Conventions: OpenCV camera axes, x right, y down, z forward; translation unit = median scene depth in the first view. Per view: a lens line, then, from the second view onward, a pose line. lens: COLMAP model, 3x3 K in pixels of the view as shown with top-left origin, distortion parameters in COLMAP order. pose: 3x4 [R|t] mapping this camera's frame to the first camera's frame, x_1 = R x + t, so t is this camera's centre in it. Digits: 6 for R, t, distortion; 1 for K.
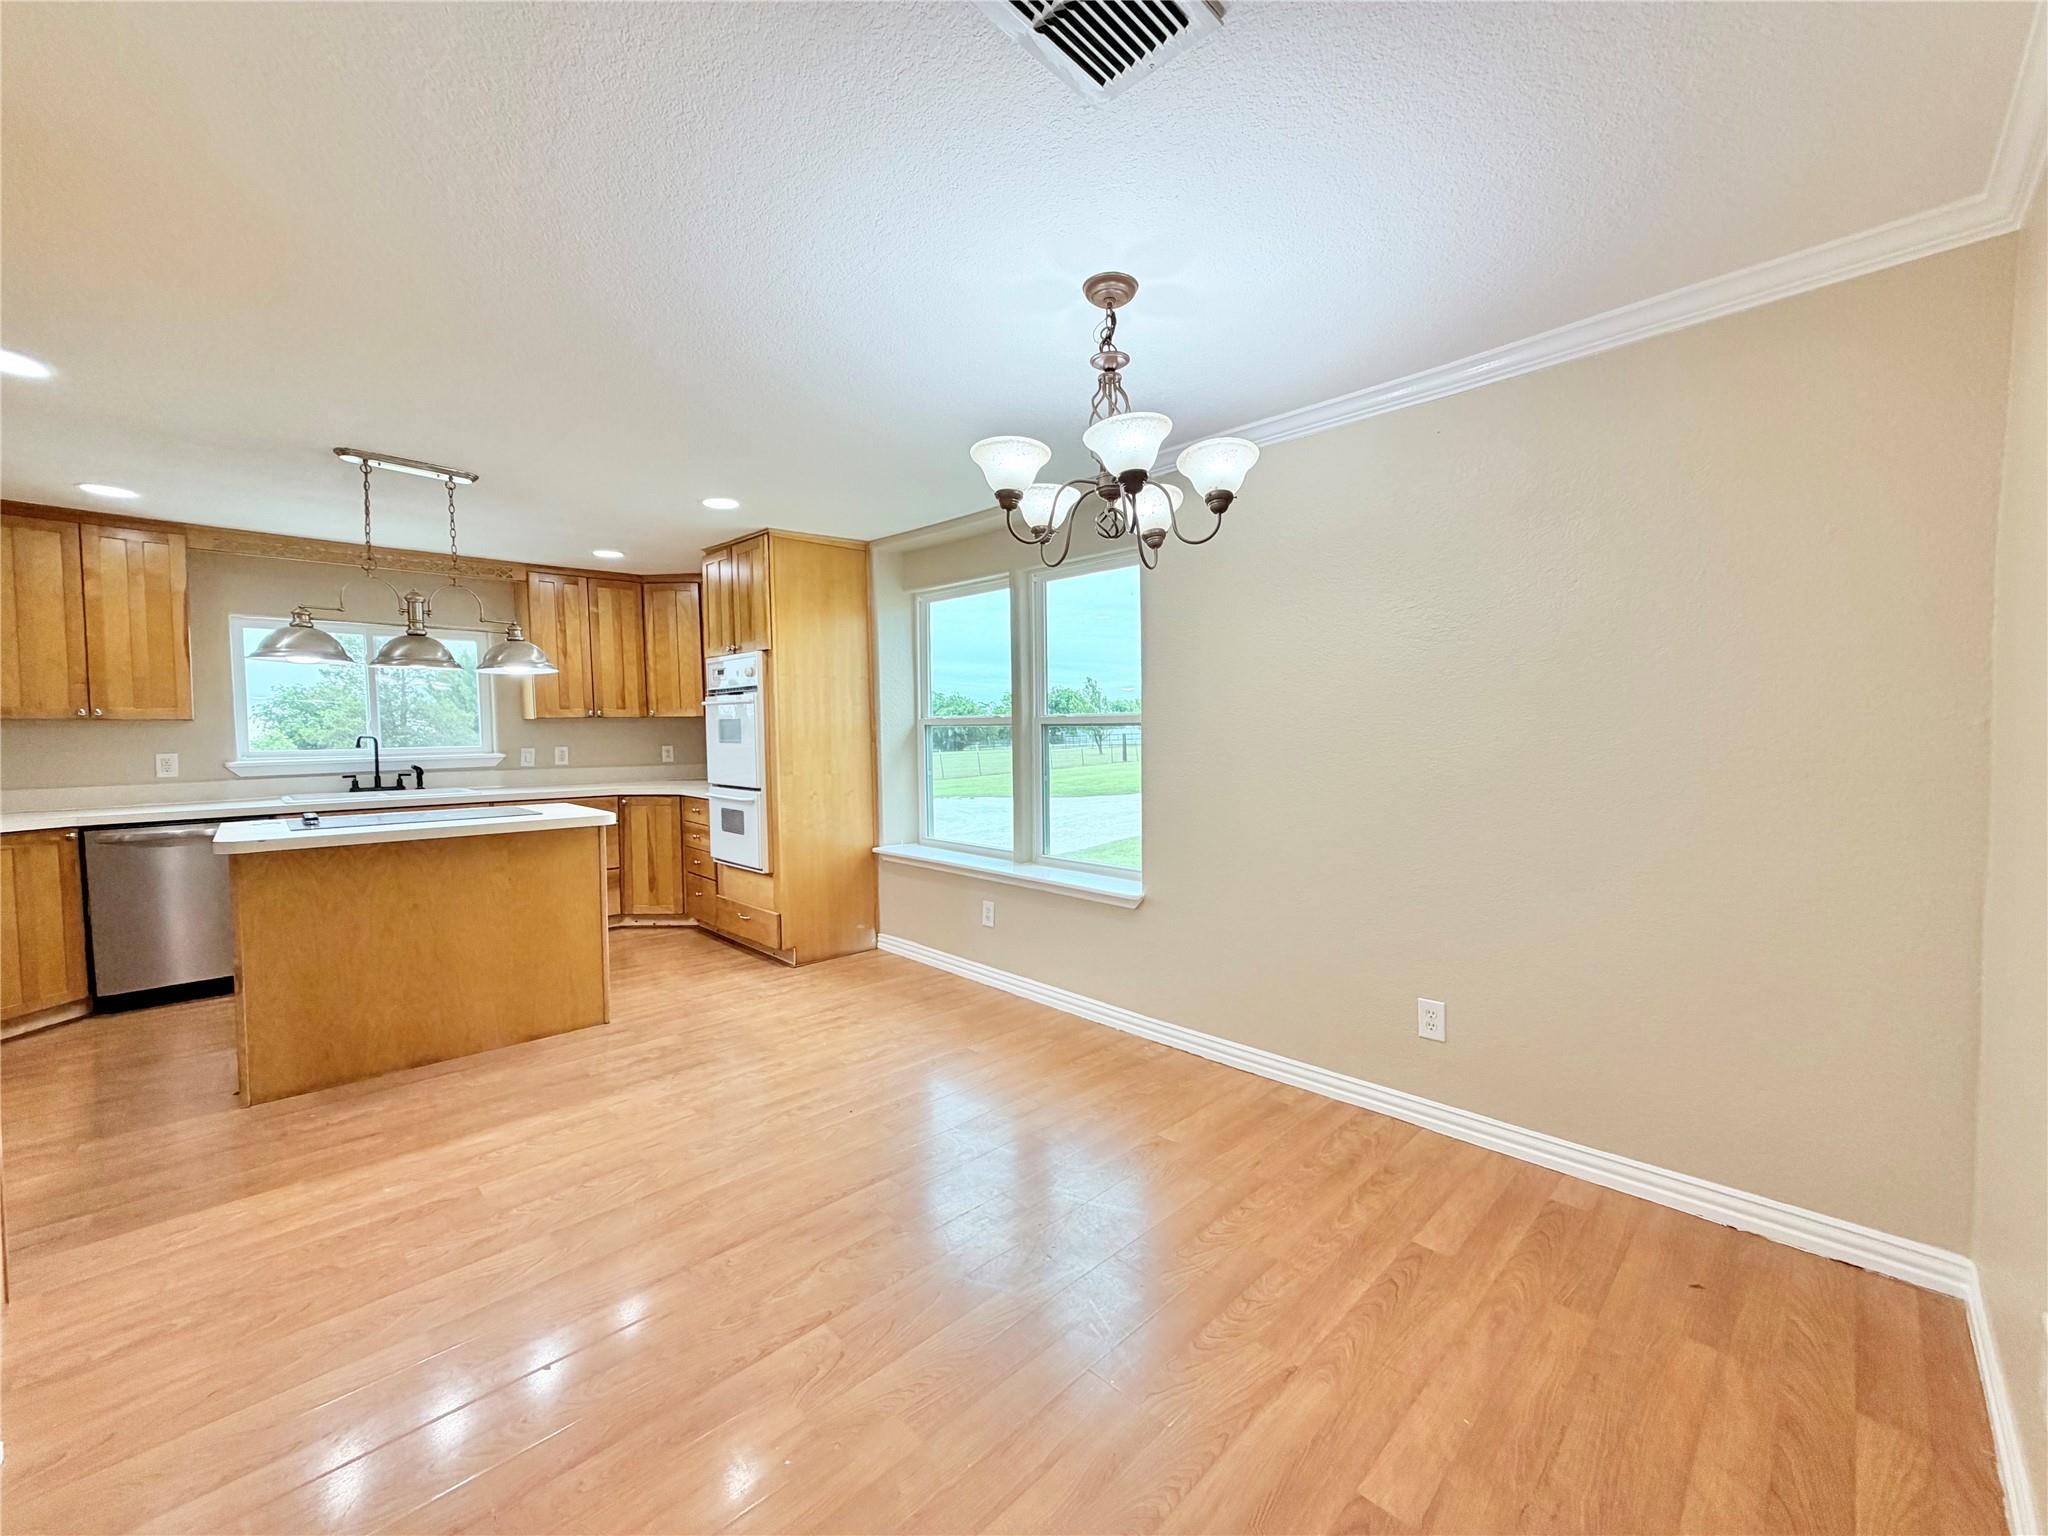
lens RADIAL K [[814.4, 0, 1024.0], [0, 814.4, 768.0], [0, 0, 1]] dist [0.000108, 0.000254]
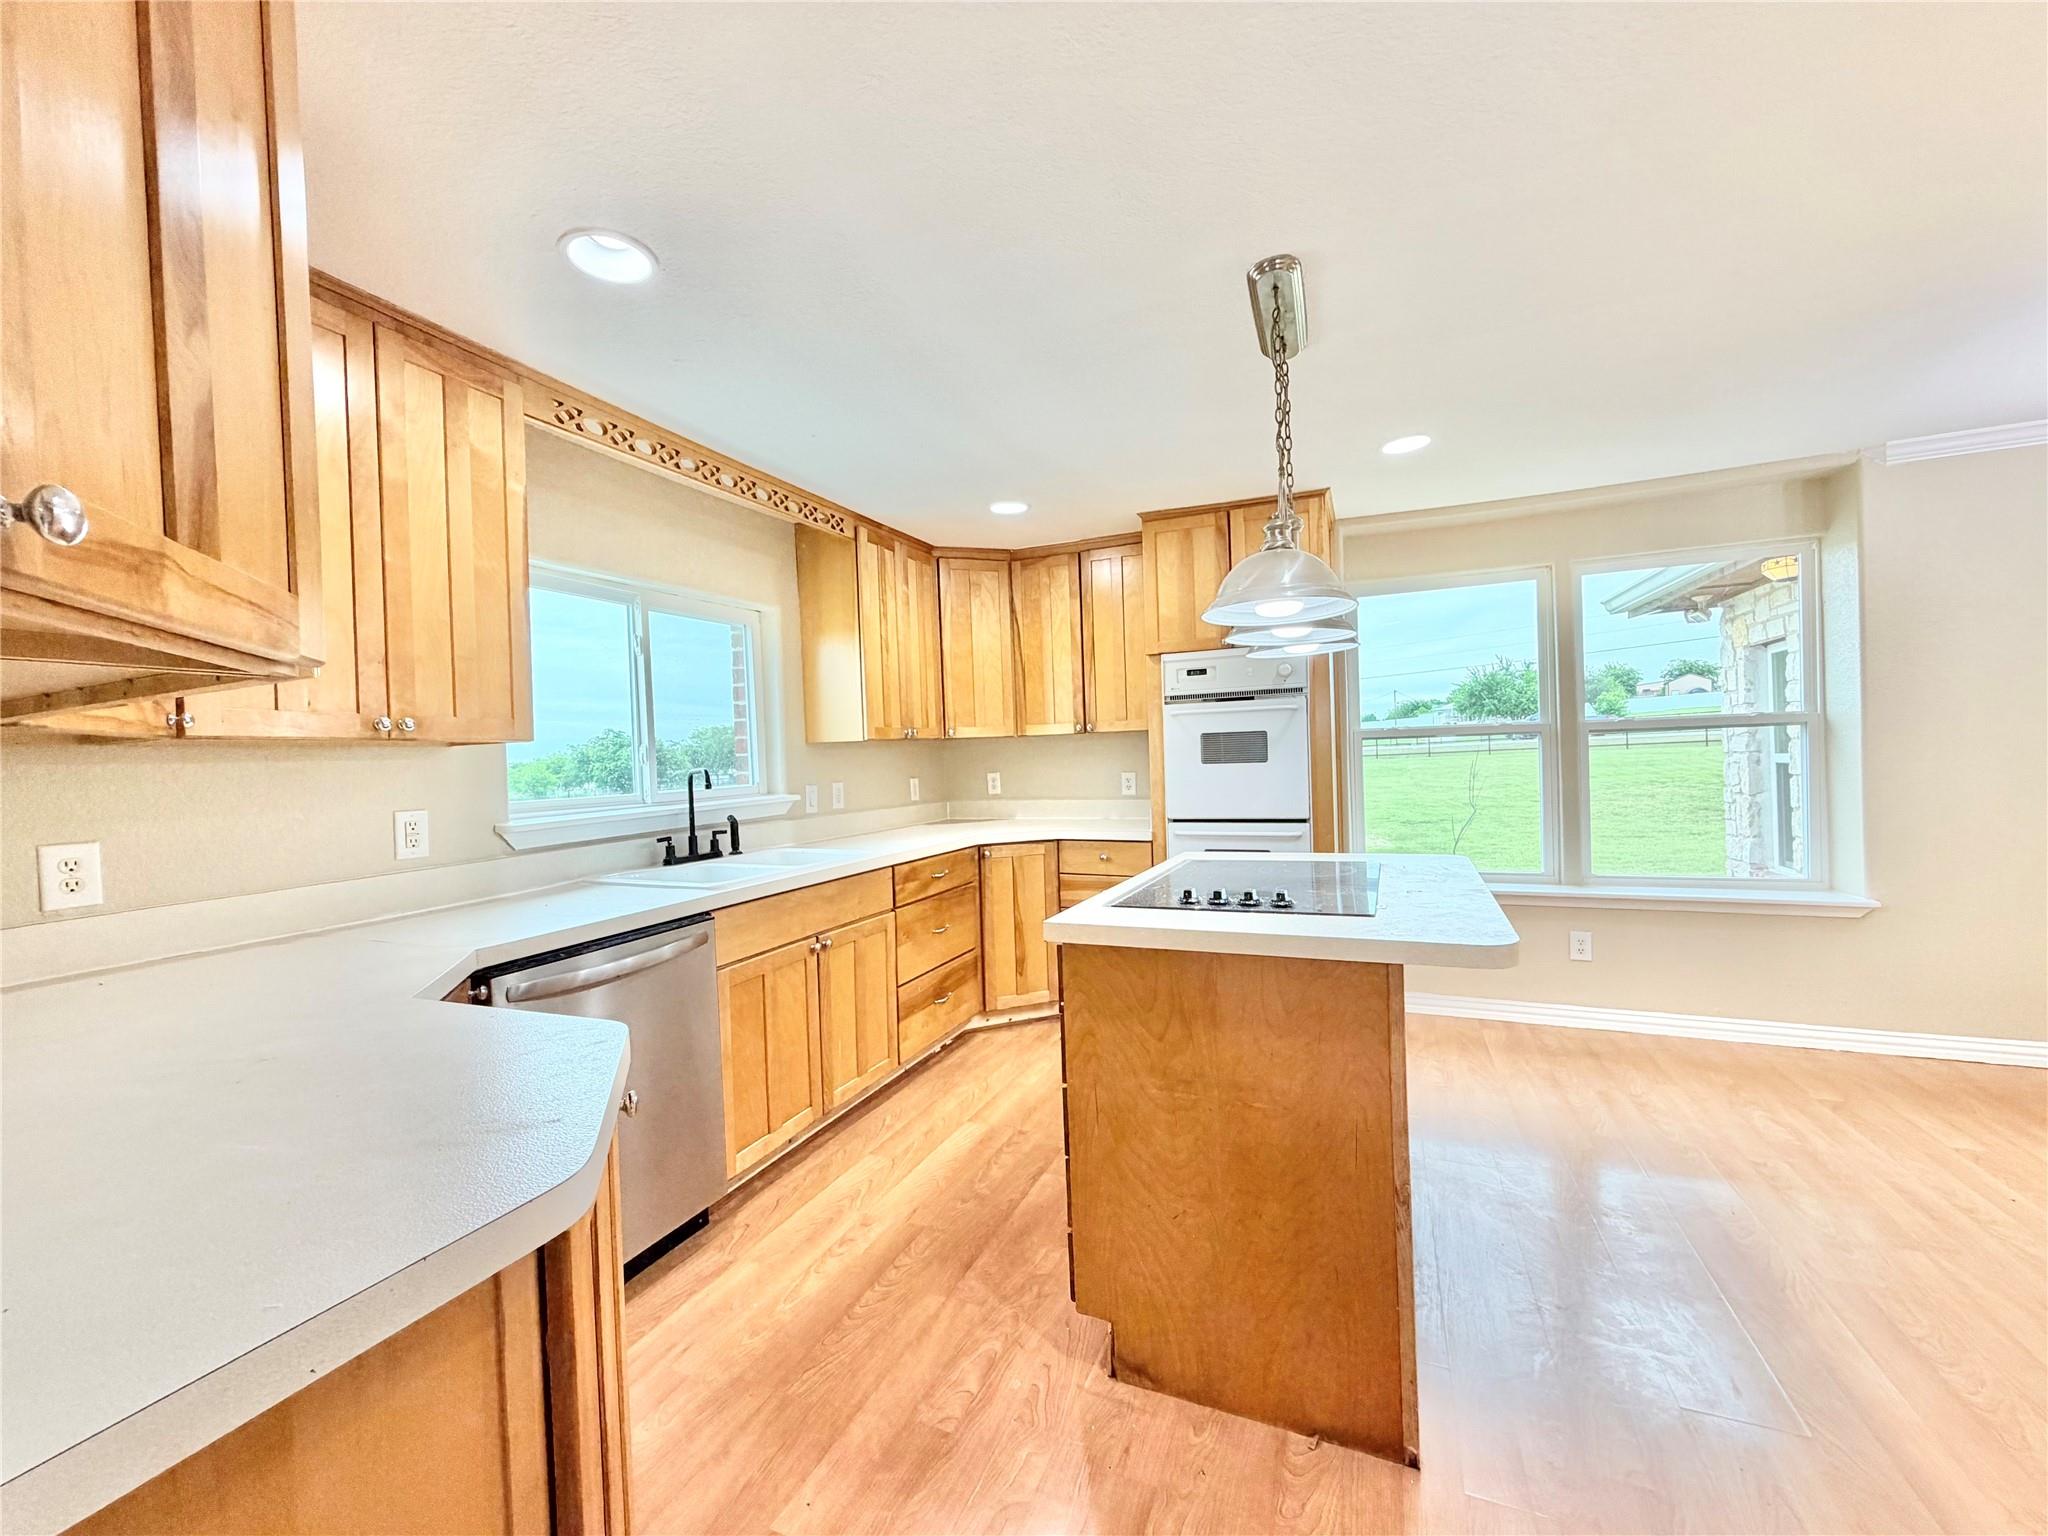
lens RADIAL K [[814.4, 0, 1024.0], [0, 814.4, 768.0], [0, 0, 1]] dist [0.000108, 0.000254]
pose [[0.924441, -0.030387, 0.380113, -0.891735], [0.046974, 0.998302, -0.034434, -0.009645], [-0.378422, 0.049687, 0.924299, 0.392939]]
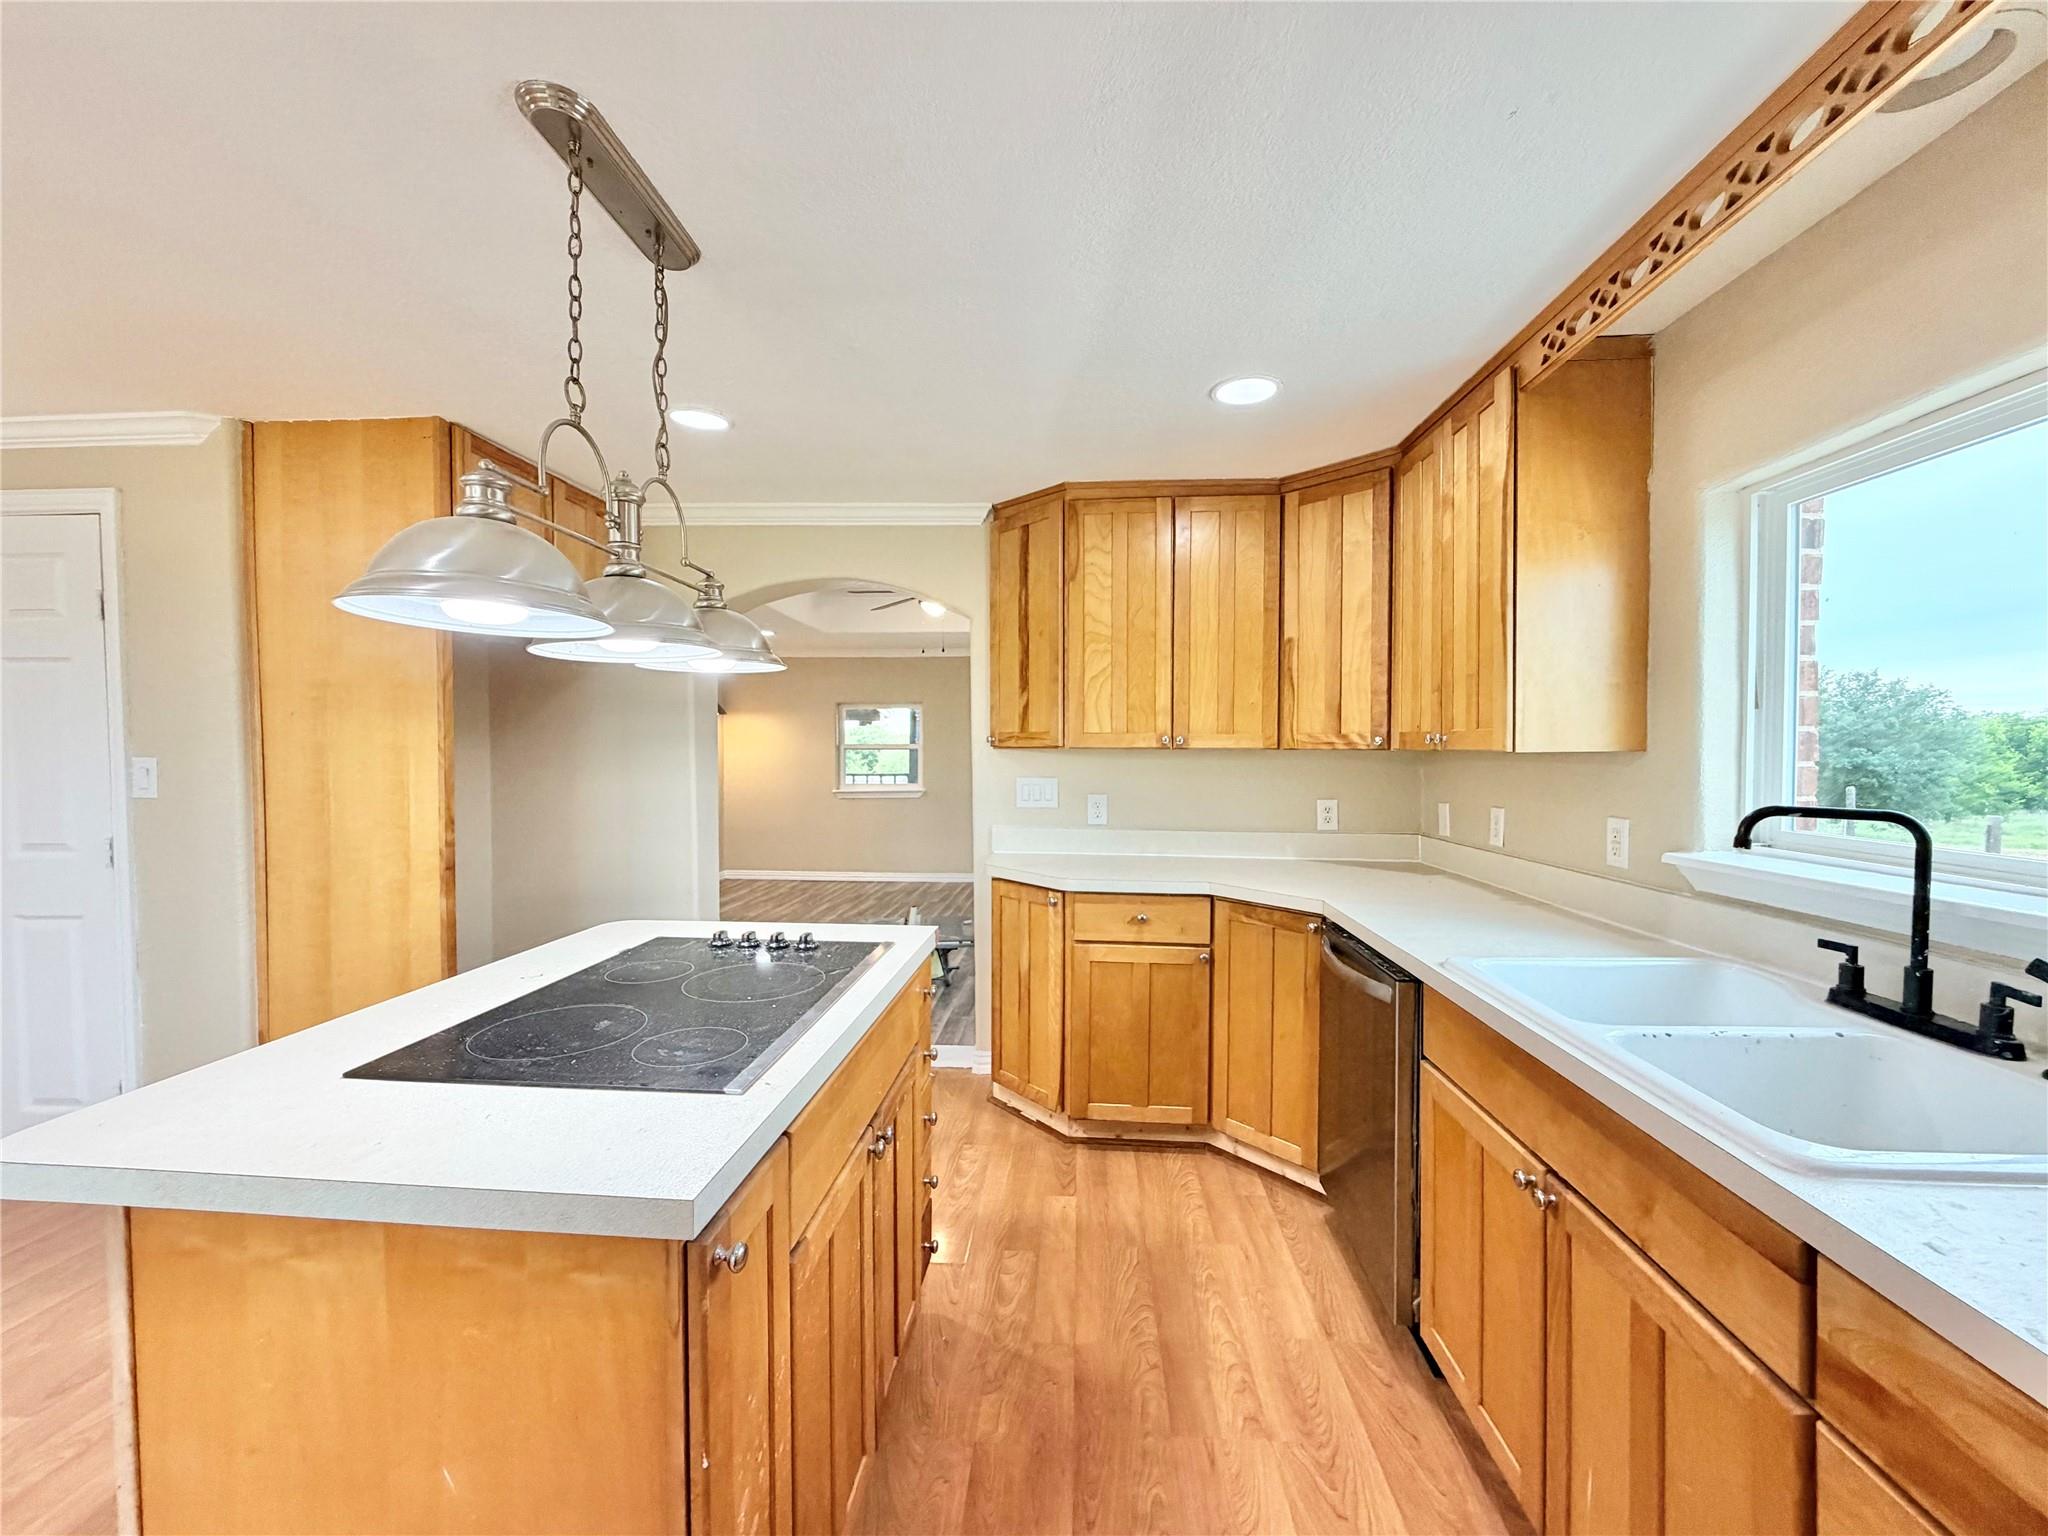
lens RADIAL K [[814.4, 0, 1024.0], [0, 814.4, 768.0], [0, 0, 1]] dist [0.000108, 0.000254]
pose [[-0.750762, 0.024675, -0.660112, -0.470017], [-0.022996, 0.997720, 0.063449, -0.069885], [0.660173, 0.062815, -0.748482, 1.124041]]
